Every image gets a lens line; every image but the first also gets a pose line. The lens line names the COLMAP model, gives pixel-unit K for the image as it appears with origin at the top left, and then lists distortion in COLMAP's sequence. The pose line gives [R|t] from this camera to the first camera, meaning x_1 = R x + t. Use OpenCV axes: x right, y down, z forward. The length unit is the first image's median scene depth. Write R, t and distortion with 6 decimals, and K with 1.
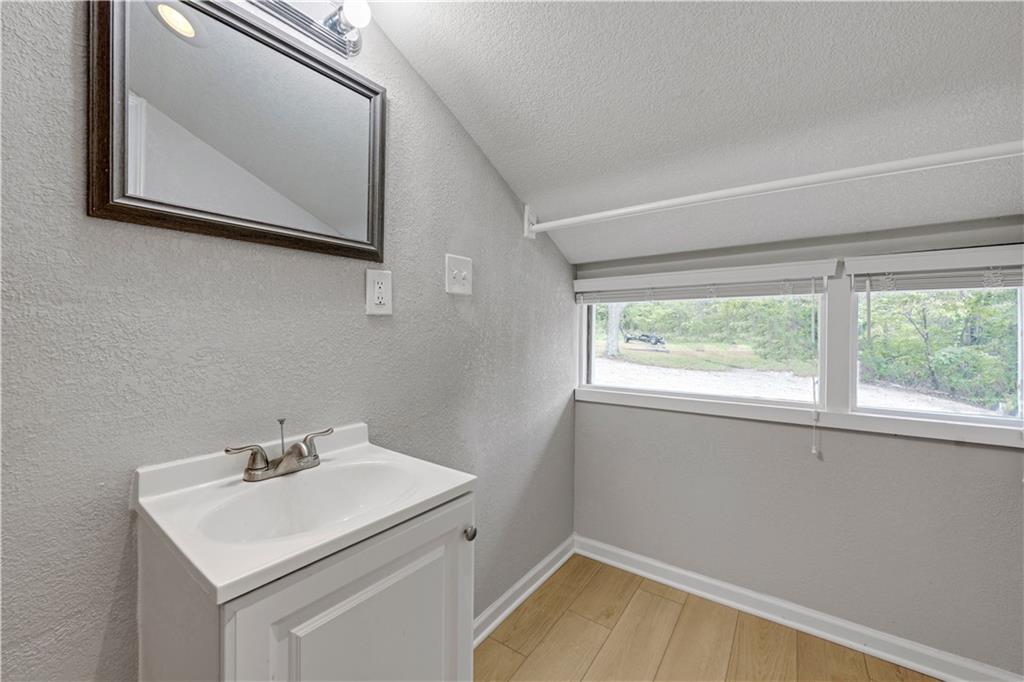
lens RADIAL K [[408.0, 0, 508.1], [0, 408.0, 334.0], [0, 0, 1]] dist [-0.003018, 0.000646]
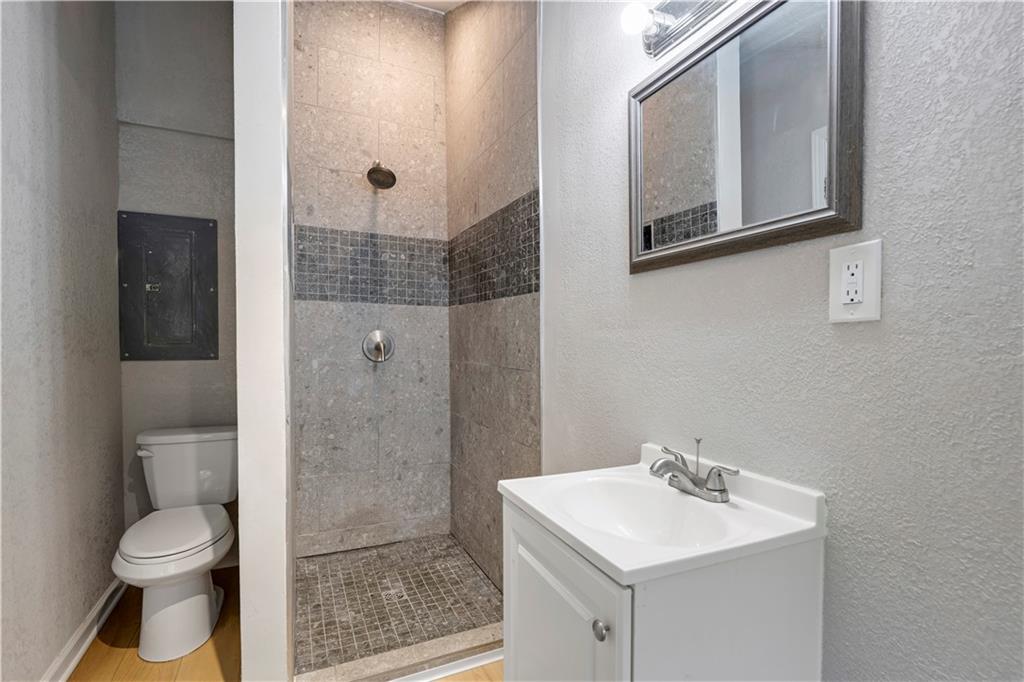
lens RADIAL K [[476.6, 0, 509.9], [0, 476.6, 343.3], [0, 0, 1]] dist [-0.001896, 0.000074]
pose [[-0.497311, 0.007540, -0.867539, 0.527481], [-0.006476, 0.999902, 0.012403, -0.022296], [0.867548, 0.011787, -0.497214, 0.940291]]
